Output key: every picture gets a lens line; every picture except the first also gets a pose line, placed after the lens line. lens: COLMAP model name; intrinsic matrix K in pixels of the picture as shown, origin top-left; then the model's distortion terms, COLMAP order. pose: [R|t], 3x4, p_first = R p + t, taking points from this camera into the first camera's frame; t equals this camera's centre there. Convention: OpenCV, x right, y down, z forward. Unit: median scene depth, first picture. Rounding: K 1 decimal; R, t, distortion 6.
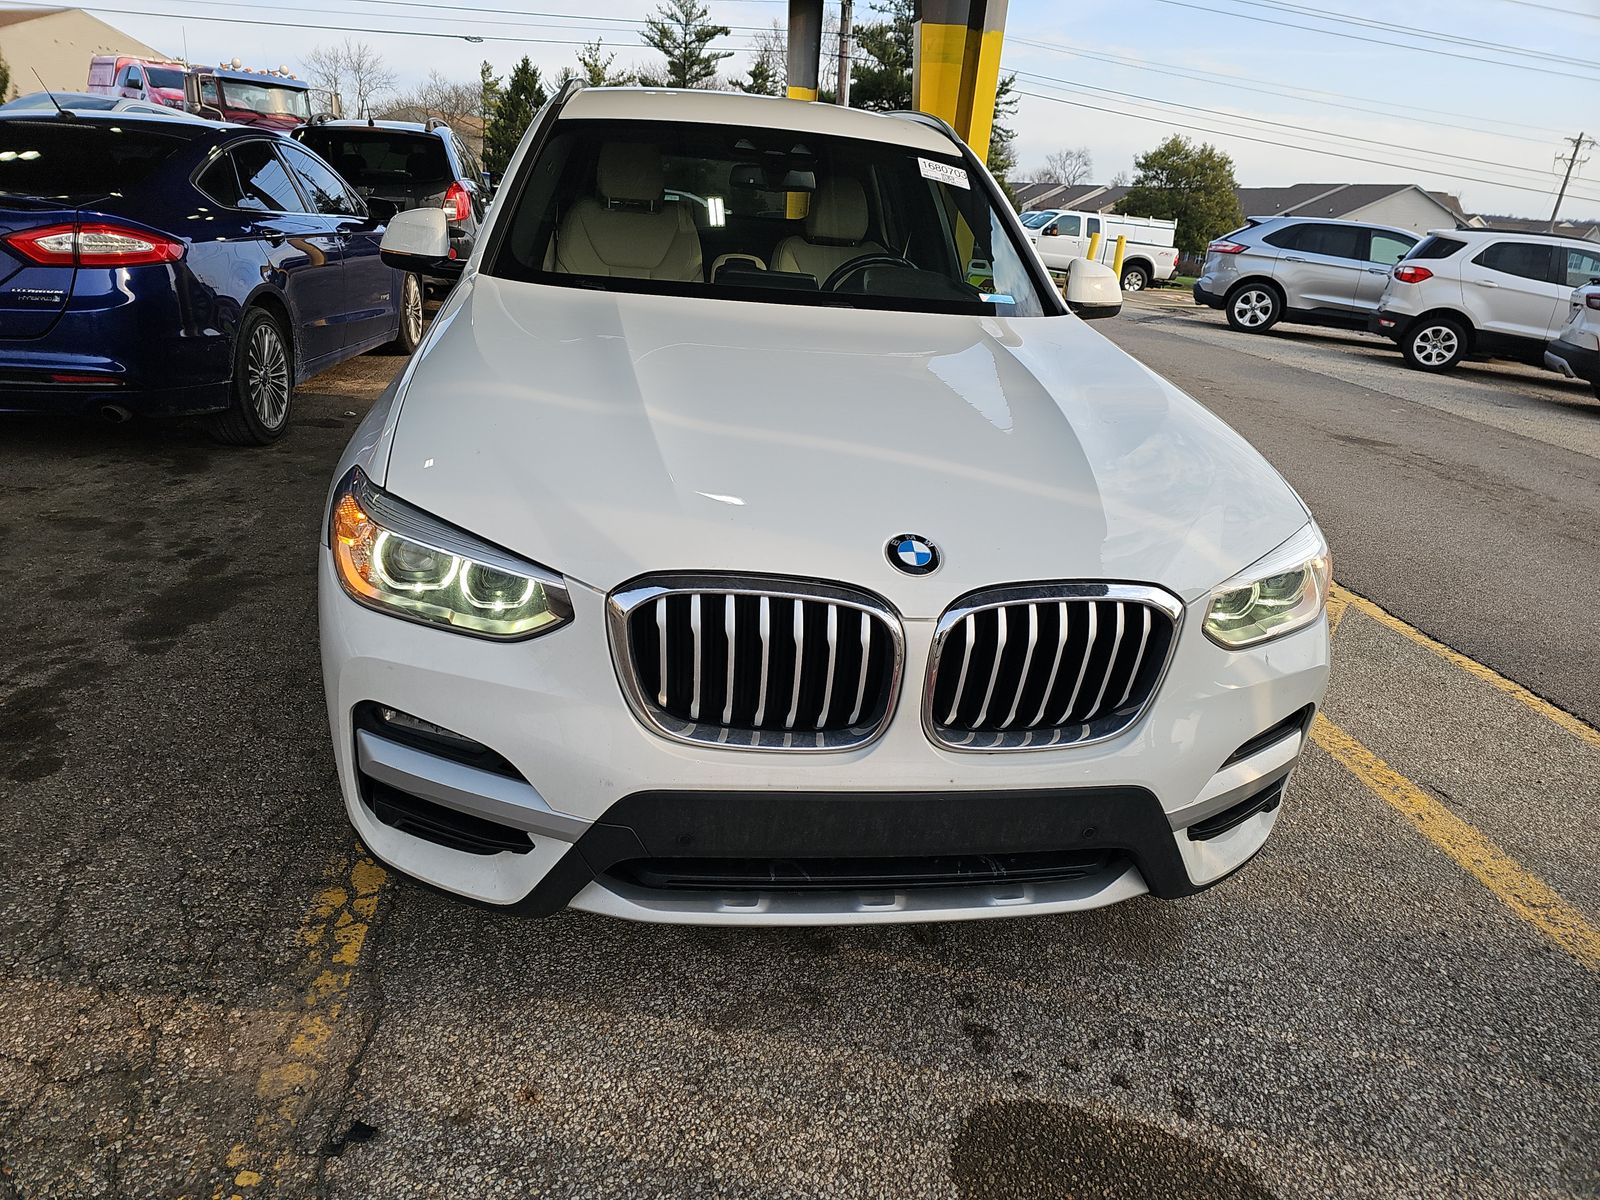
lens RADIAL K [[1077.8, 0, 799.9], [0, 1077.8, 634.3], [0, 0, 1]] dist [0.033571, 0.001145]
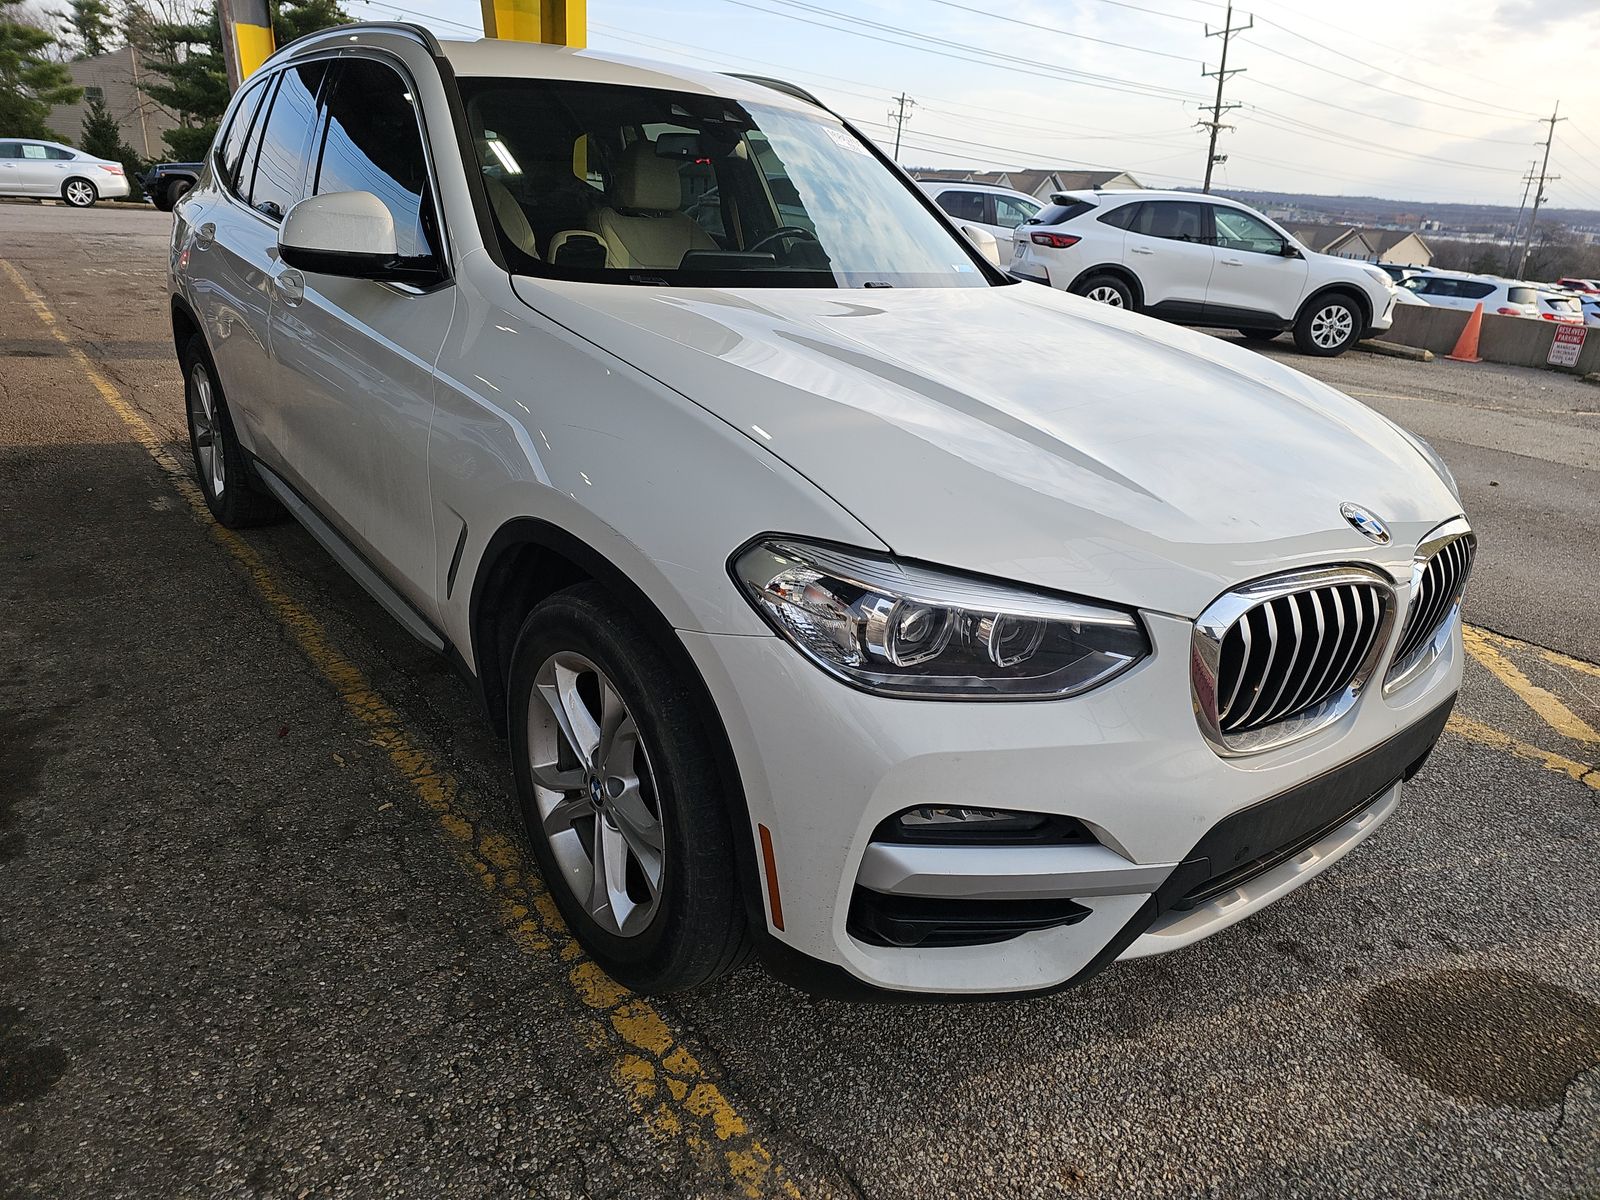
lens RADIAL K [[1075.6, 0, 800.0], [0, 1075.6, 600.0], [0, 0, 1]] dist [0.016233, -0.003366]
pose [[0.859639, -0.191731, 0.473560, -0.755358], [0.184532, 0.980860, 0.062147, -0.147607], [-0.476412, 0.033963, 0.878566, 0.276331]]
